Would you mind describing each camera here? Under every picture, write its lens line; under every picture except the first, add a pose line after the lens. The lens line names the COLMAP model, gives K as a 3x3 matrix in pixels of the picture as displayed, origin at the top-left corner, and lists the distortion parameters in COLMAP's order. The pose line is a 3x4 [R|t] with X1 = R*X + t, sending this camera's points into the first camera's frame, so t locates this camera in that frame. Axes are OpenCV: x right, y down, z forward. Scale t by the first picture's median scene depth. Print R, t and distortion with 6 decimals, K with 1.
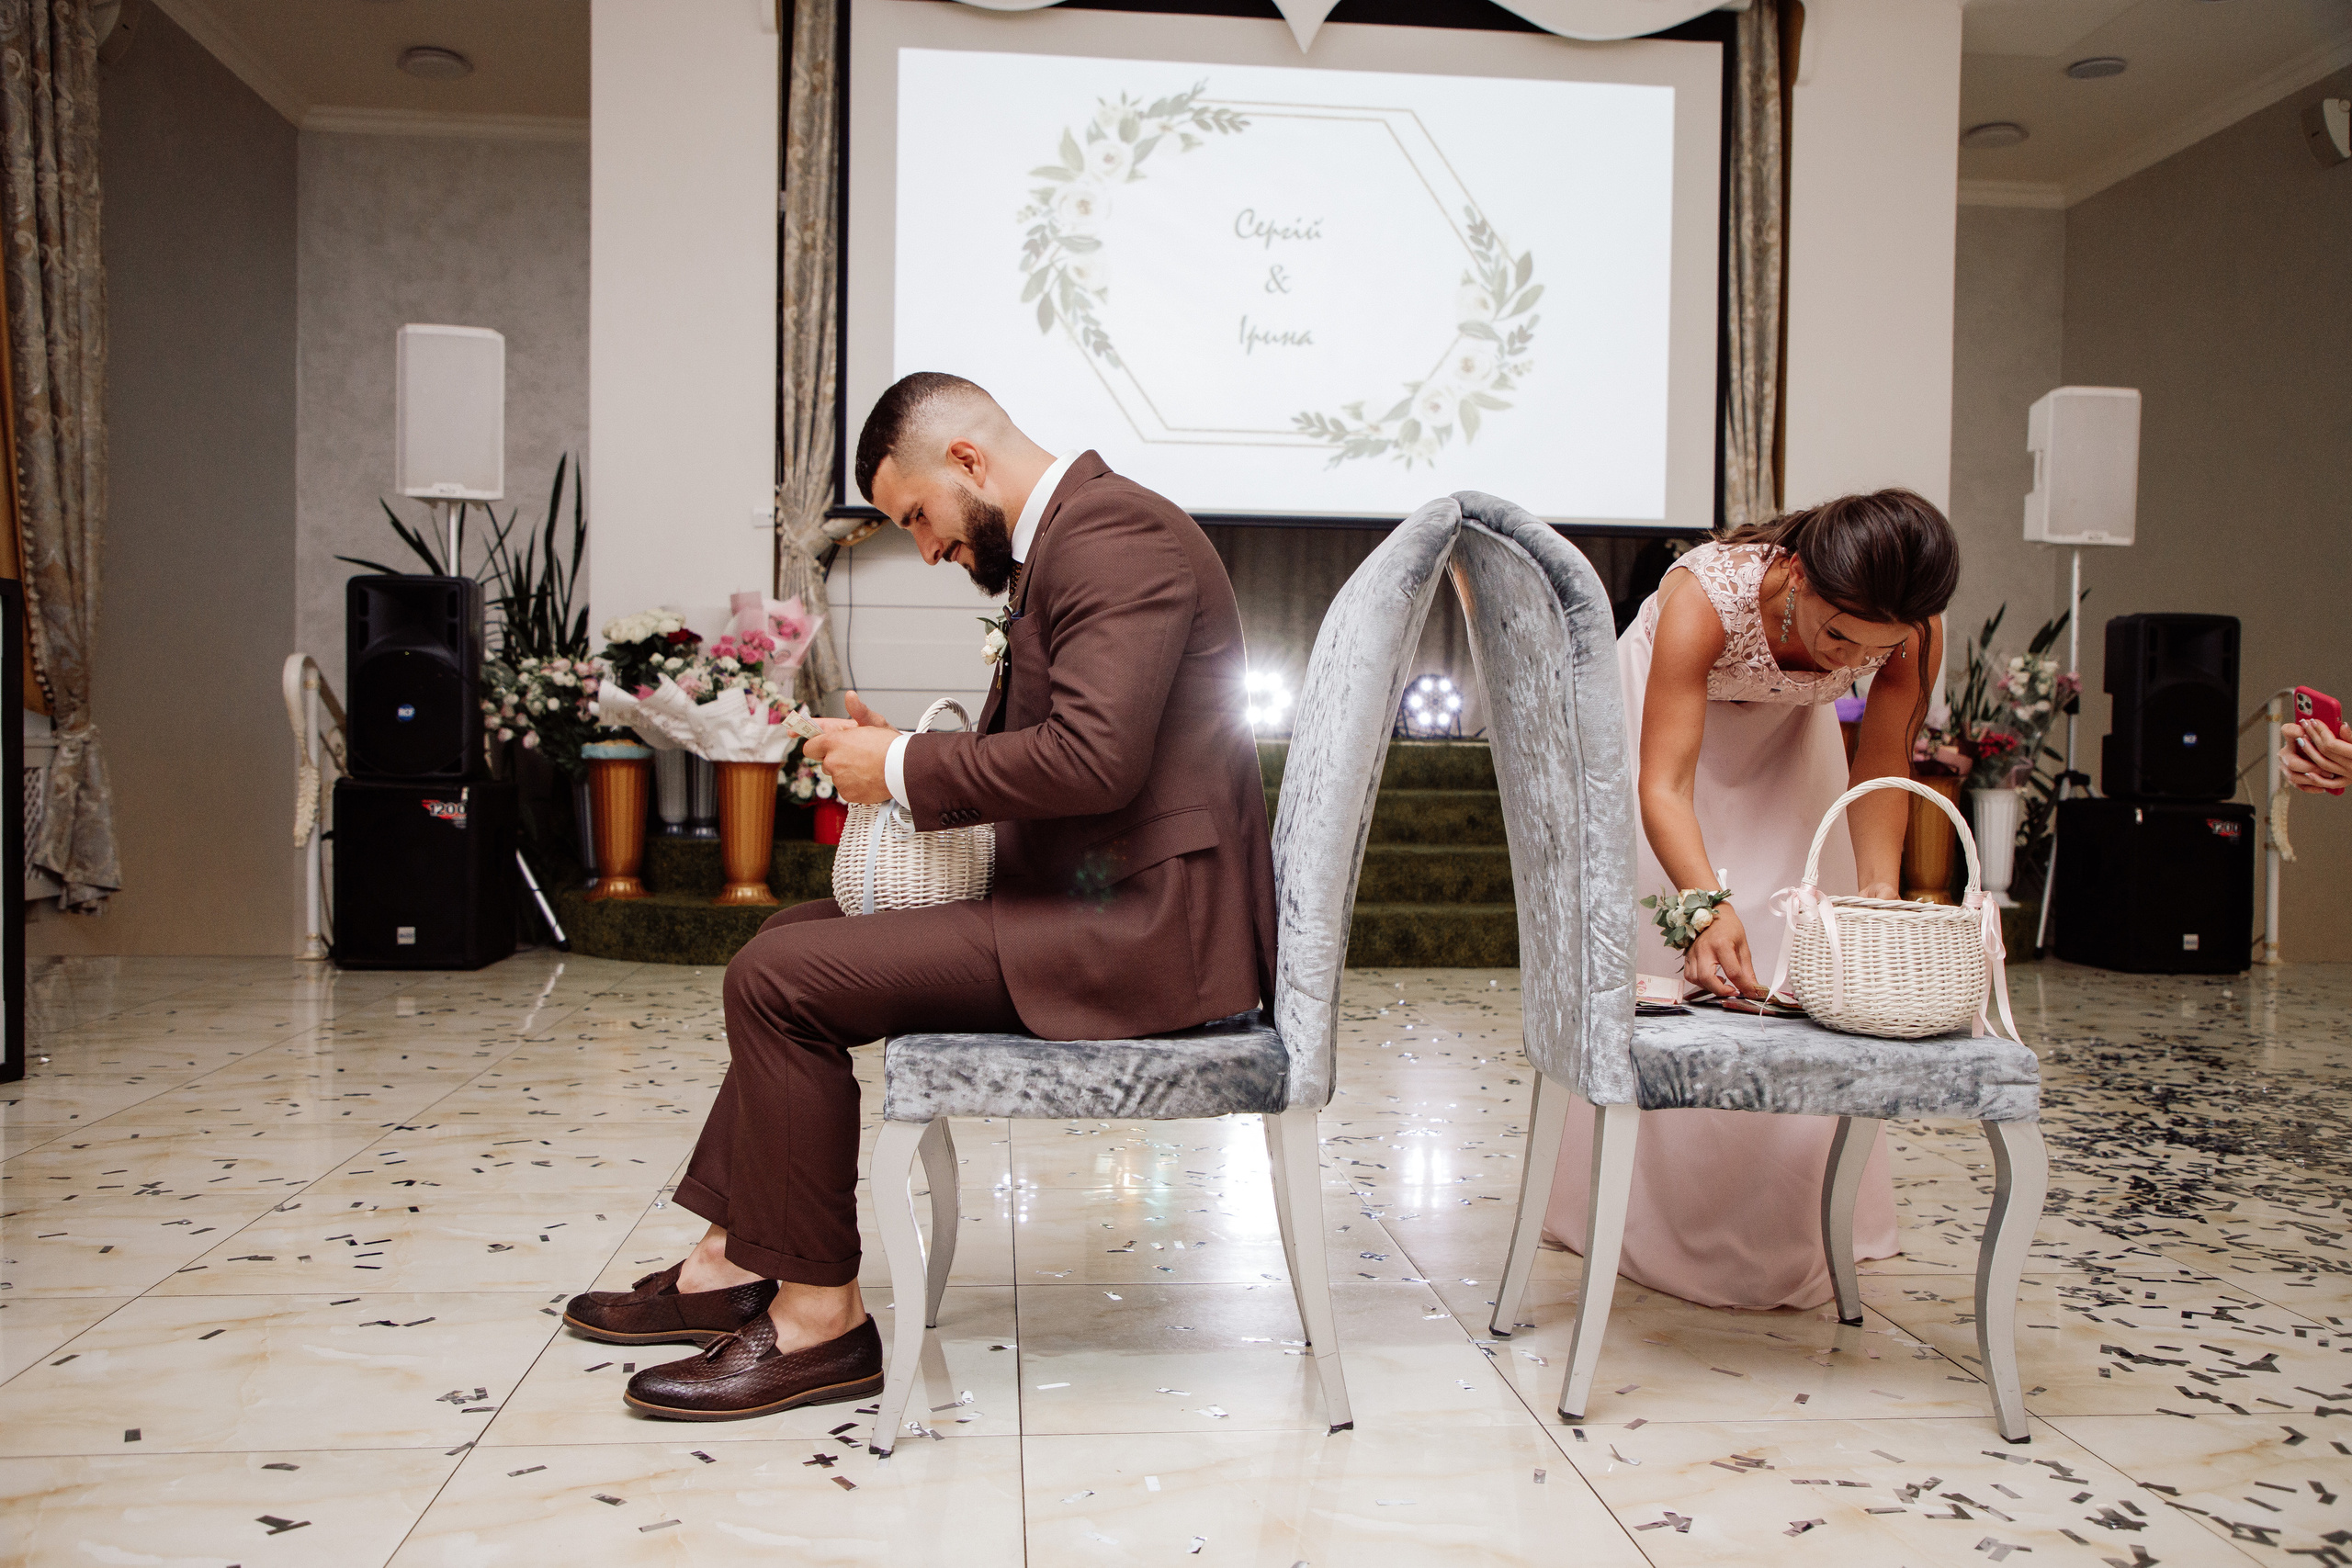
lens RADIAL K [[1869.1, 0, 1176.0], [0, 1869.1, 784.0], [0, 0, 1]] dist [0.021223, 0.008664]
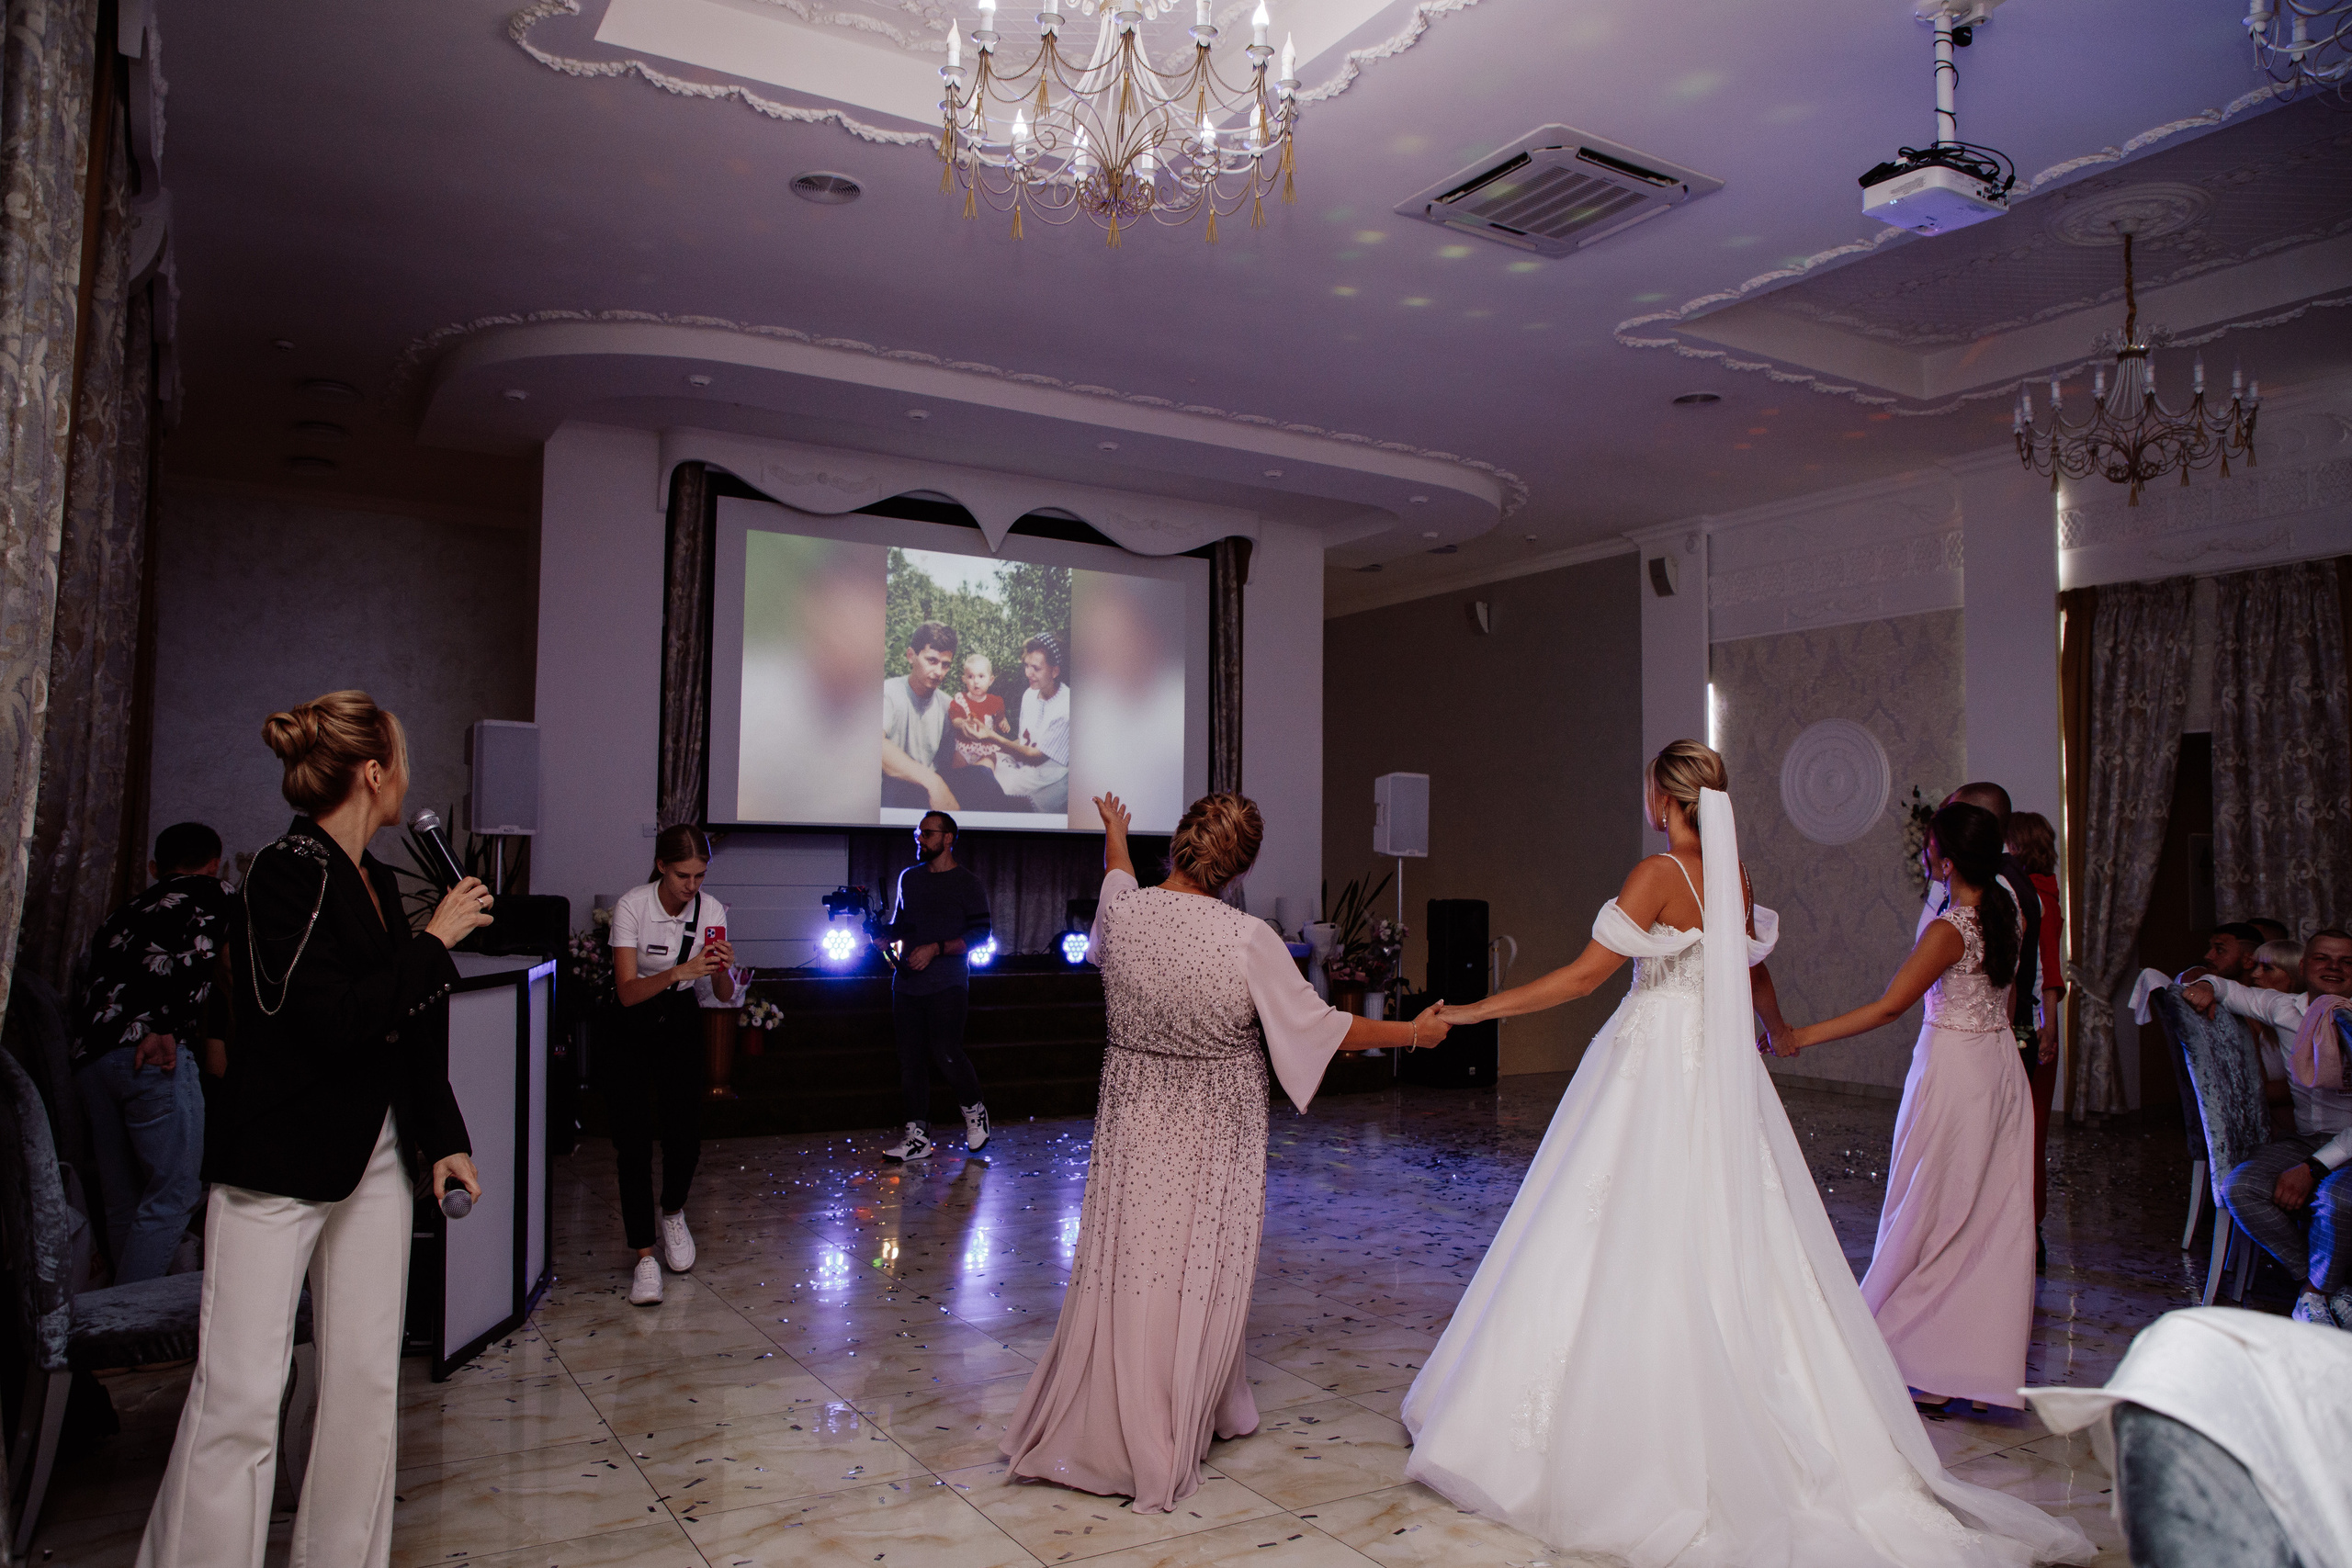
lens RADIAL K [[1638.3, 0, 1176.0], [0, 1638.3, 784.0], [0, 0, 1]] dist [-0.062499, 0.026306]
pose [[0.899482, 0.020205, 0.436491, -0.392061], [0.015544, 0.996818, -0.078175, -0.068942], [-0.436681, 0.077102, 0.896306, -0.326055]]
